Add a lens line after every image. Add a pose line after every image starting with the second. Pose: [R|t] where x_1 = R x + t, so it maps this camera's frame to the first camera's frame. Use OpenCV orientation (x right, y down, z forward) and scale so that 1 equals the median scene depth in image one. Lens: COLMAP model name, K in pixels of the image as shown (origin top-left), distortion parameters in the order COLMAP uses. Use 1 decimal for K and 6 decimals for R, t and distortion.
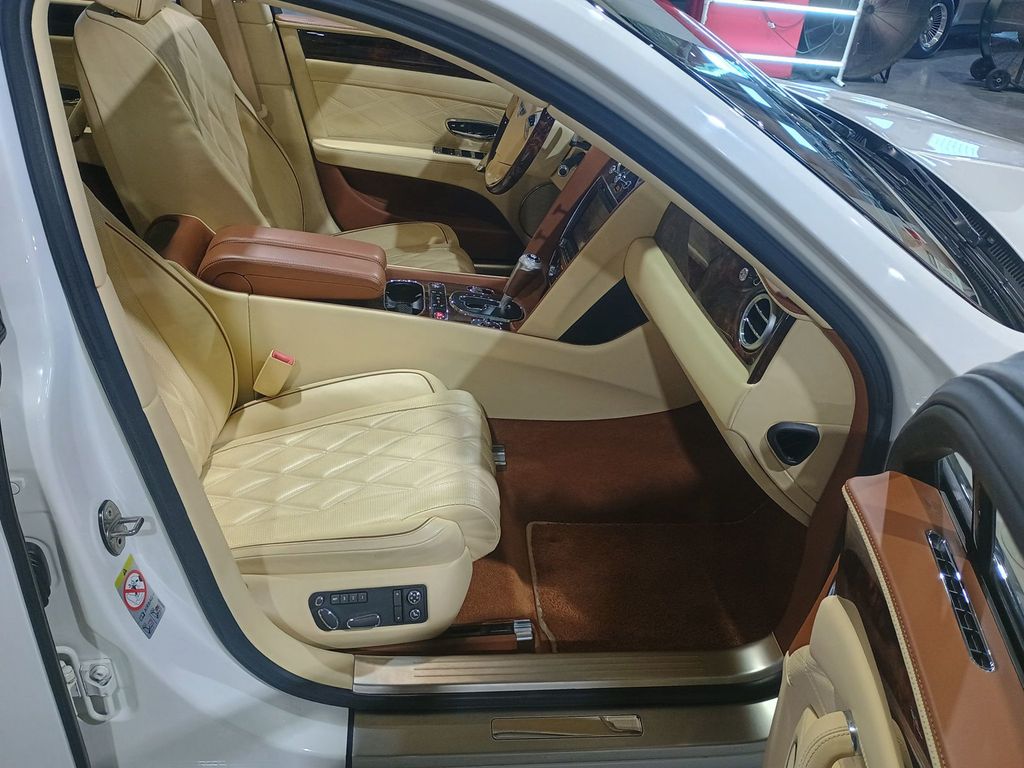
lens RADIAL K [[880.9, 0, 506.9], [0, 880.9, 387.3], [0, 0, 1]] dist [0.054749, -0.068761]
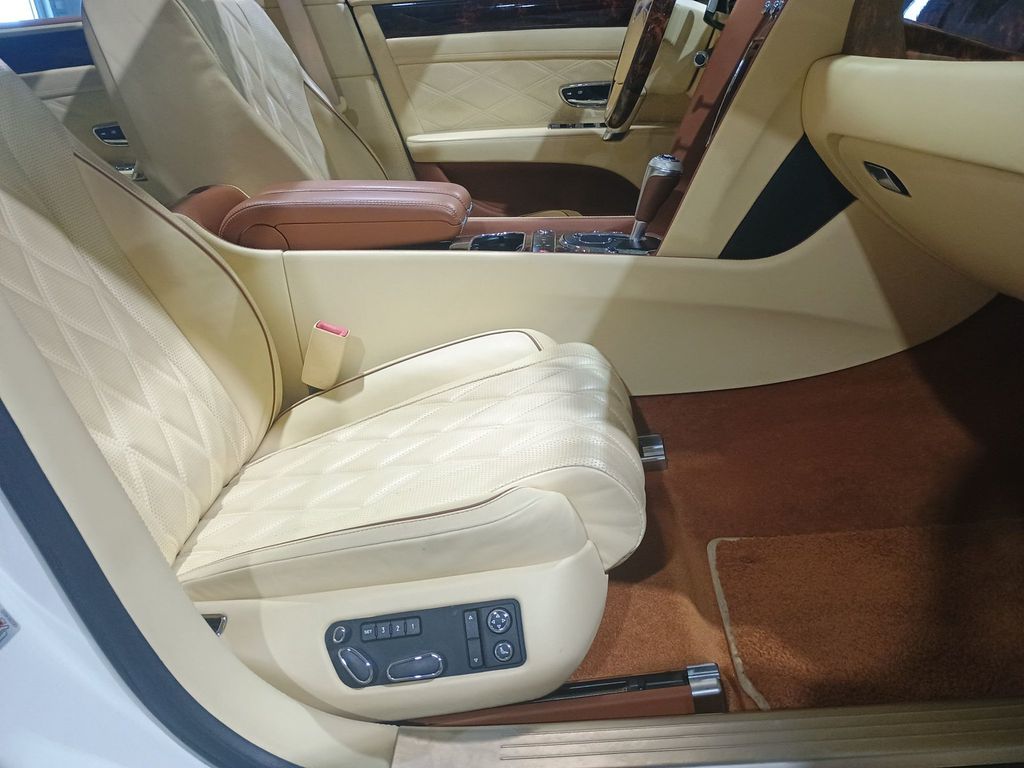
lens RADIAL K [[880.9, 0, 525.3], [0, 880.9, 386.0], [0, 0, 1]] dist [0.054749, -0.068761]
pose [[0.973466, -0.123878, -0.192401, 0.032829], [0.090726, 0.980827, -0.172477, 0.146800], [0.210079, 0.150444, 0.966040, 0.329307]]
